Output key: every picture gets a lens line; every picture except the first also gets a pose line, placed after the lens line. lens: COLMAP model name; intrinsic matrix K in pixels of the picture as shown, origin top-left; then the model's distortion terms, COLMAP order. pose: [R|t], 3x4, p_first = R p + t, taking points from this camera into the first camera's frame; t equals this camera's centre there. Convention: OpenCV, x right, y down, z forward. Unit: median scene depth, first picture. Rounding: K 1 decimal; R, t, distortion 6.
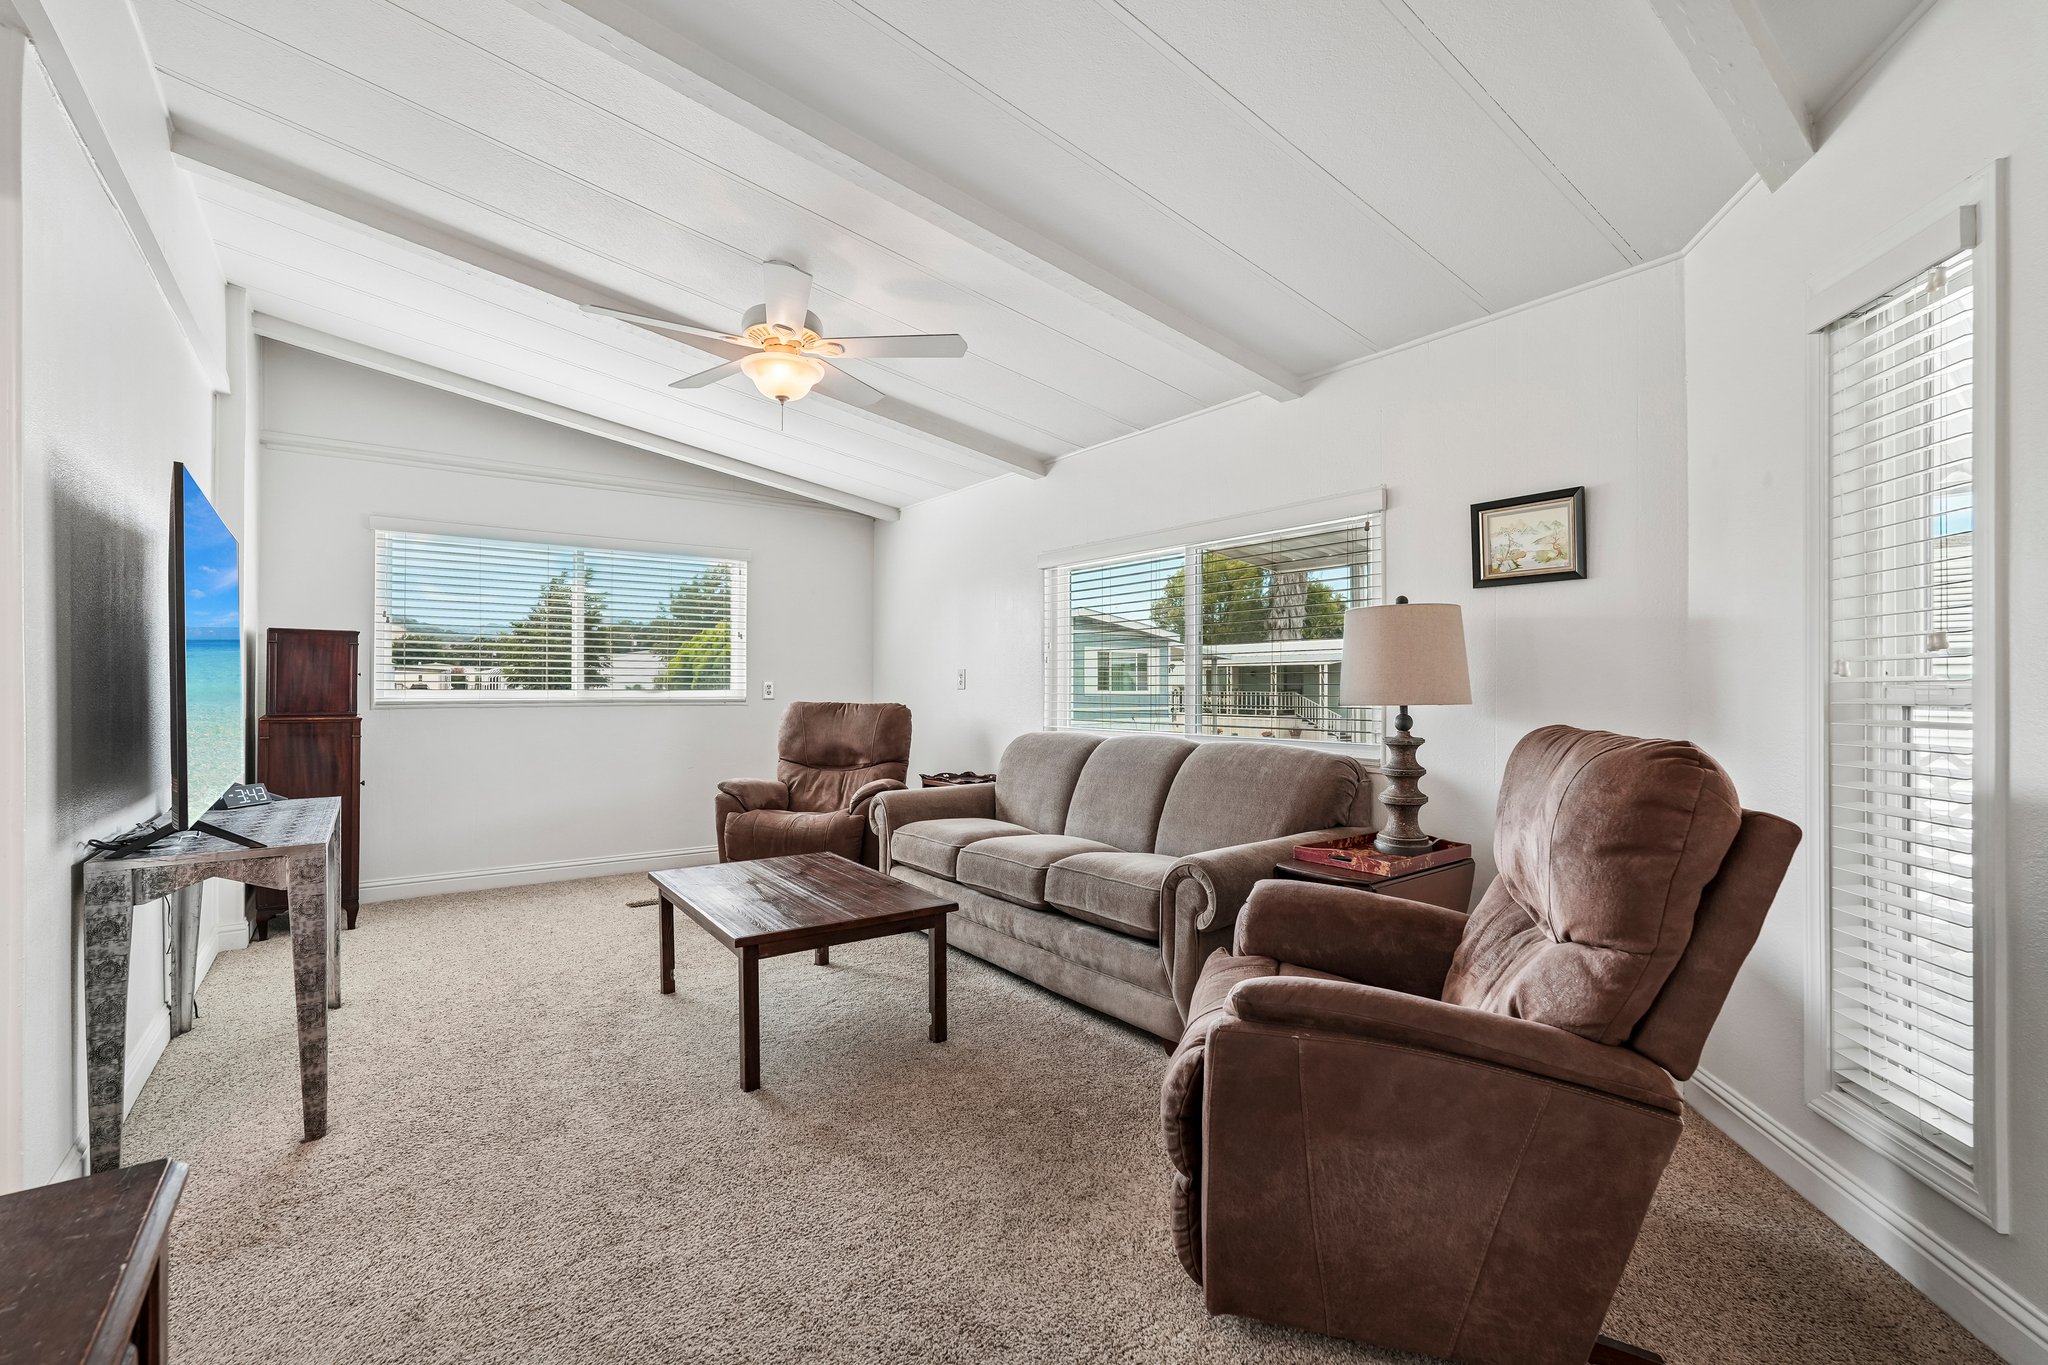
lens RADIAL K [[903.8, 0, 1036.9], [0, 903.8, 679.7], [0, 0, 1]] dist [-0.008042, 0.000585]
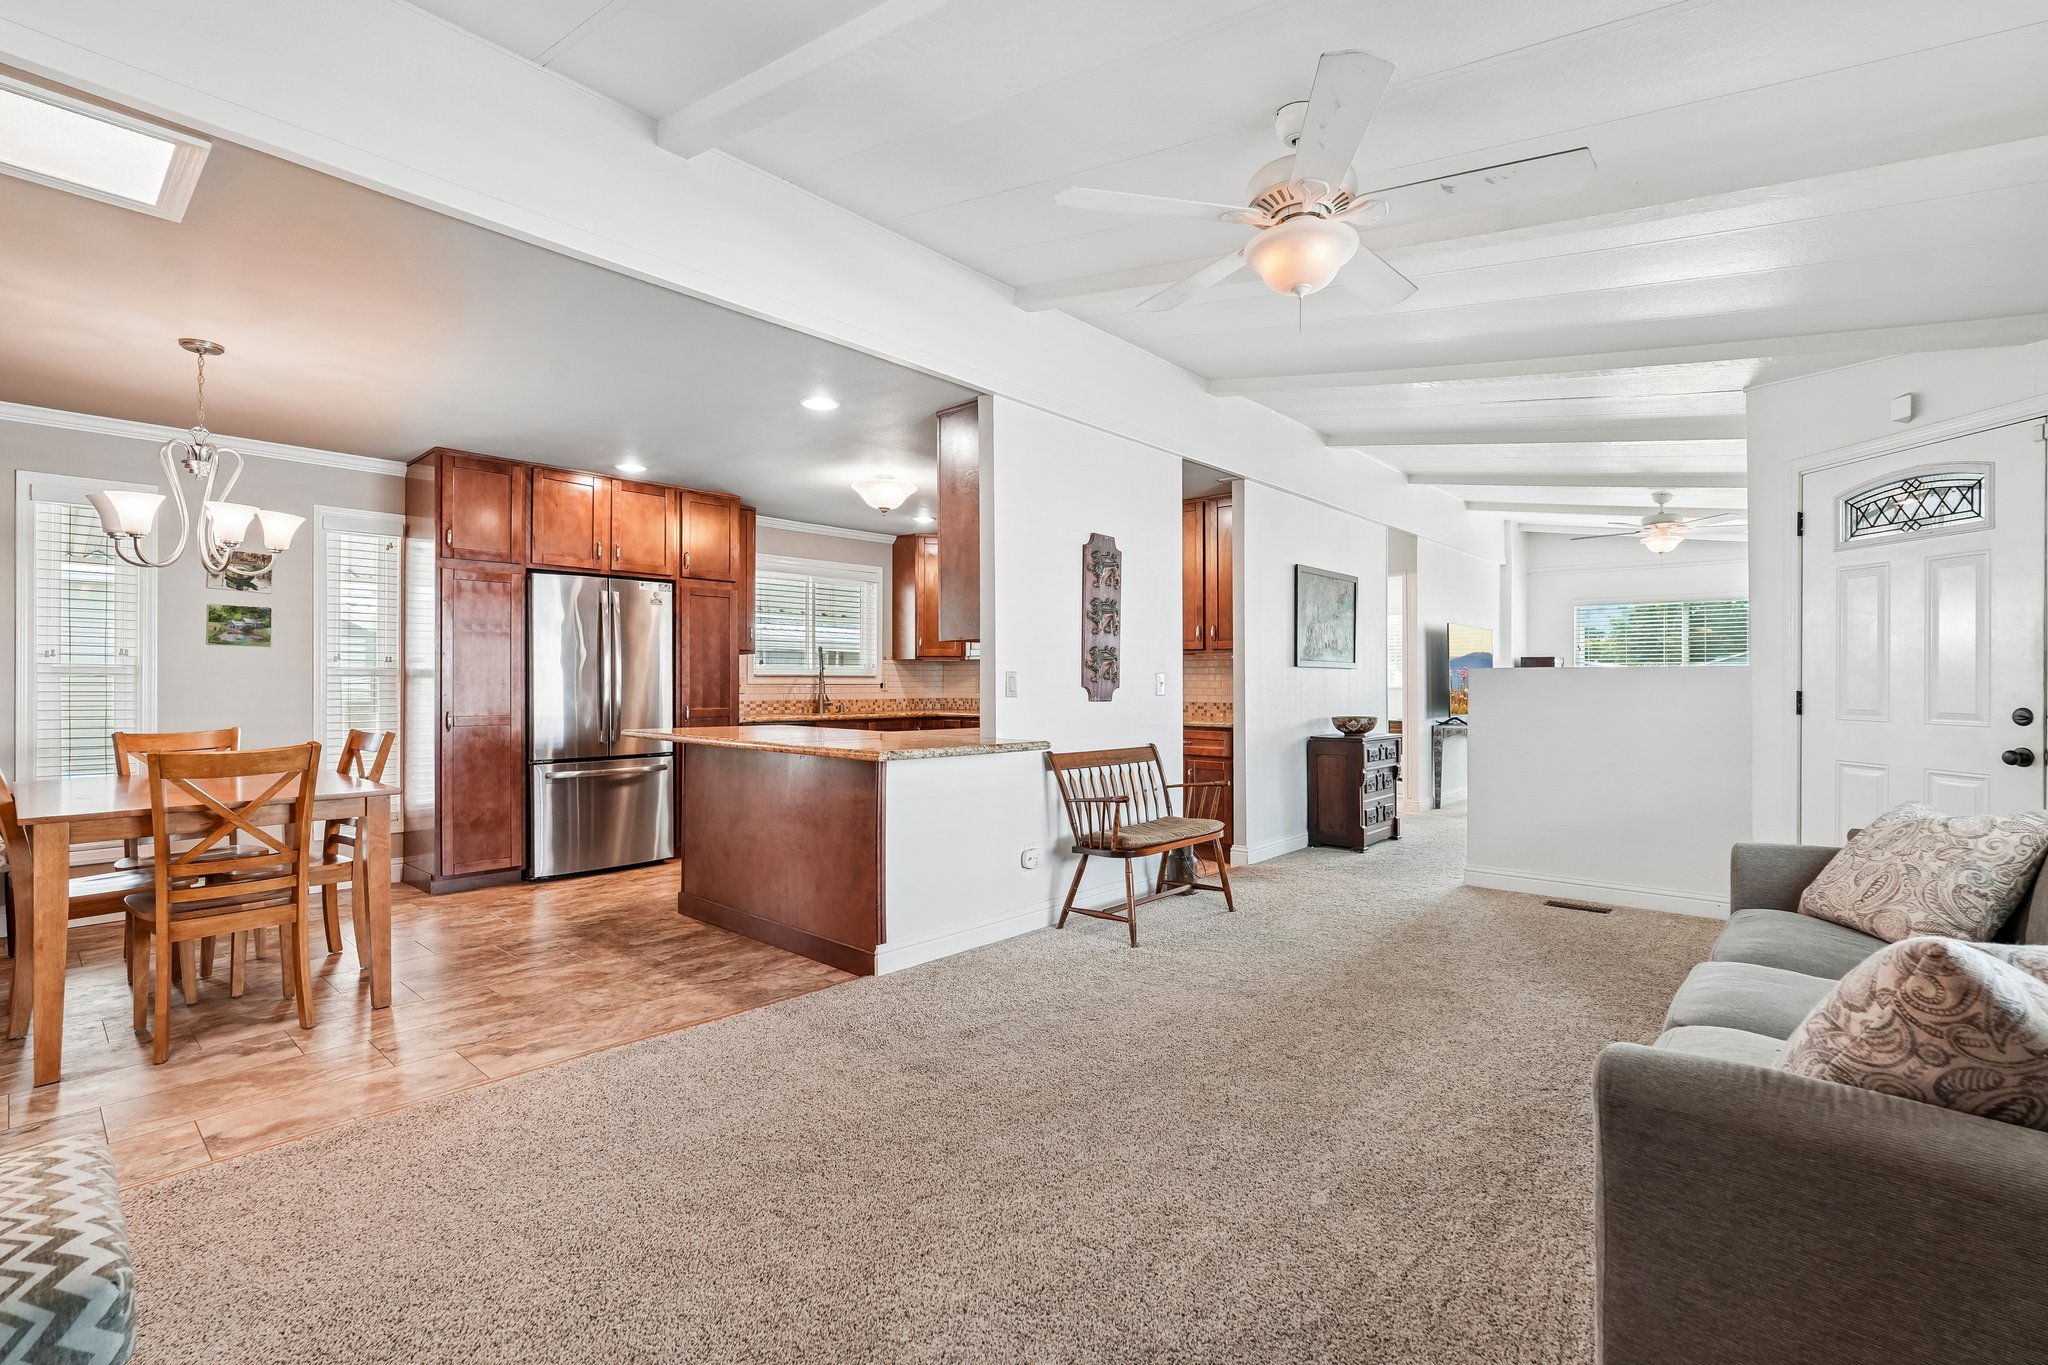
lens RADIAL K [[903.8, 0, 1032.0], [0, 903.8, 688.1], [0, 0, 1]] dist [-0.008042, 0.000585]
pose [[0.203218, 0.004309, -0.979124, 1.109183], [0.006901, 0.999959, 0.005833, 0.001582], [0.979109, -0.007943, 0.203179, -0.694874]]
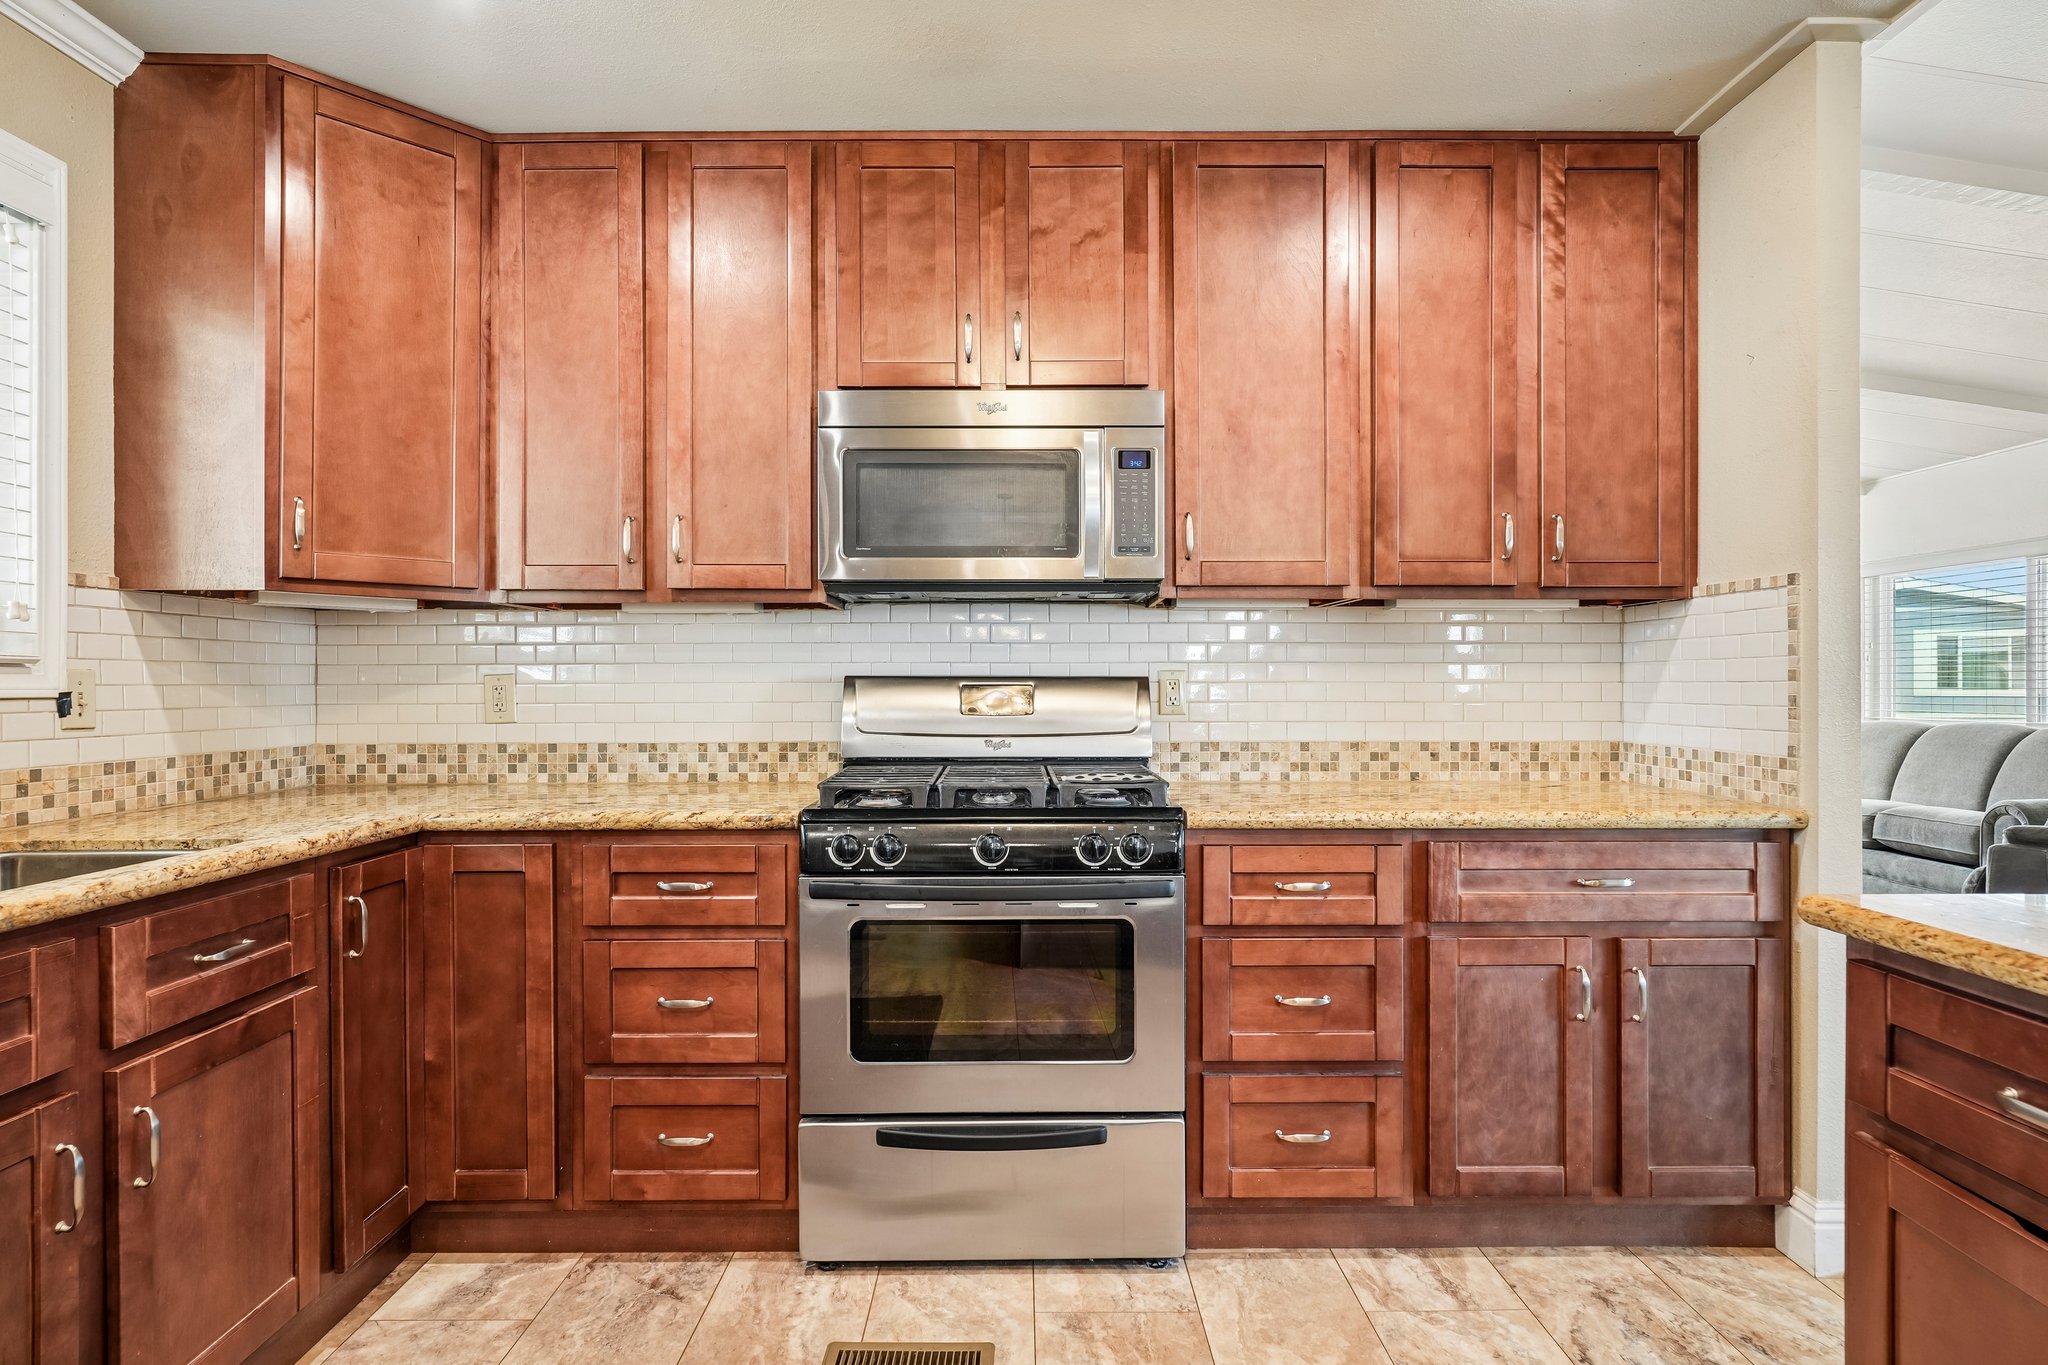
lens RADIAL K [[1082.7, 0, 1034.9], [0, 1082.7, 682.2], [0, 0, 1]] dist [0.001217, 0.001614]
pose [[0.808099, -0.003173, -0.589038, -0.034856], [0.006613, 0.999971, 0.003685, -0.003328], [0.589009, -0.006873, 0.808097, -0.751260]]
